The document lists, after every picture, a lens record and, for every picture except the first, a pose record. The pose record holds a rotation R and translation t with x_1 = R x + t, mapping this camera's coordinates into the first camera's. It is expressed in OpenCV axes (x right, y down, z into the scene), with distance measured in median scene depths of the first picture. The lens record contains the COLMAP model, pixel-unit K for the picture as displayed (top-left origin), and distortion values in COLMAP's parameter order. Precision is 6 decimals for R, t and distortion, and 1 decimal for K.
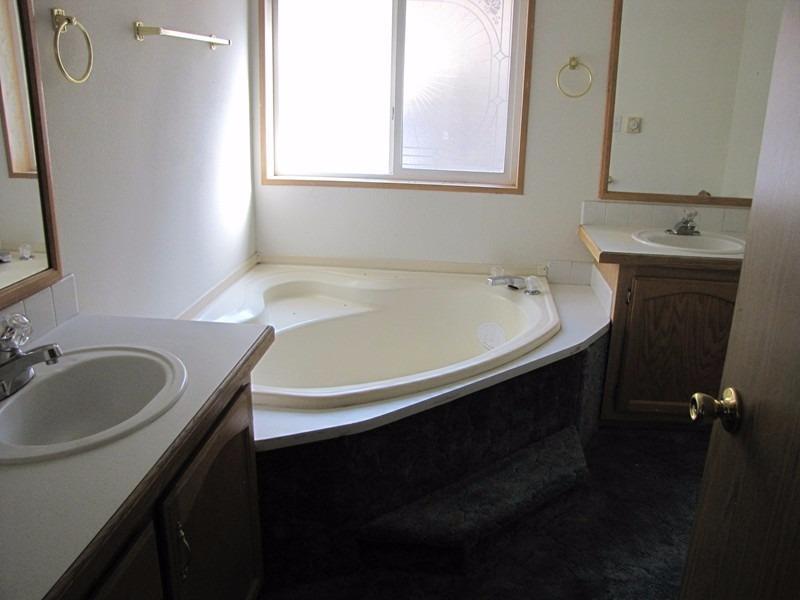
lens RADIAL K [[685.0, 0, 400.0], [0, 685.0, 300.0], [0, 0, 1]] dist [-0.131082, 0.002023]
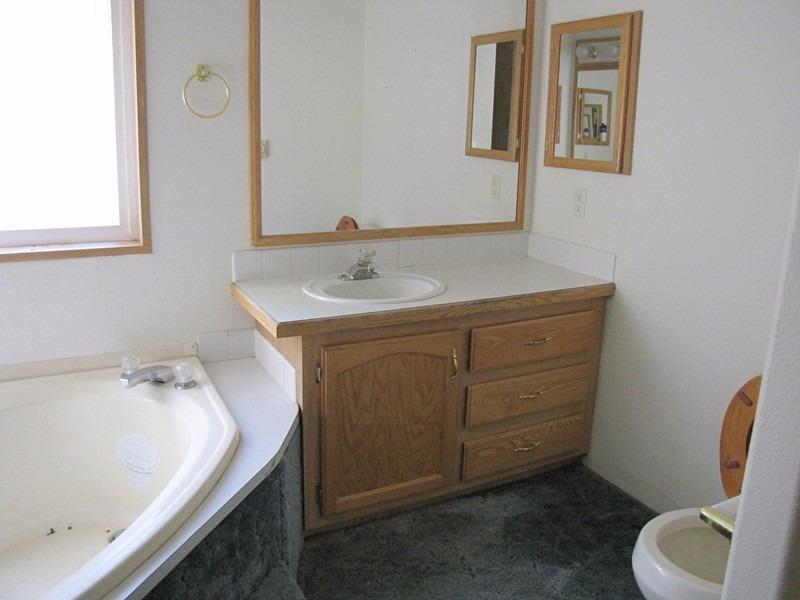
lens RADIAL K [[685.0, 0, 400.0], [0, 685.0, 300.0], [0, 0, 1]] dist [-0.131082, 0.002023]
pose [[0.840226, -0.137657, 0.524472, 0.021611], [0.157513, 0.987493, 0.006843, -0.072845], [-0.518854, 0.076862, 0.851400, 0.270561]]
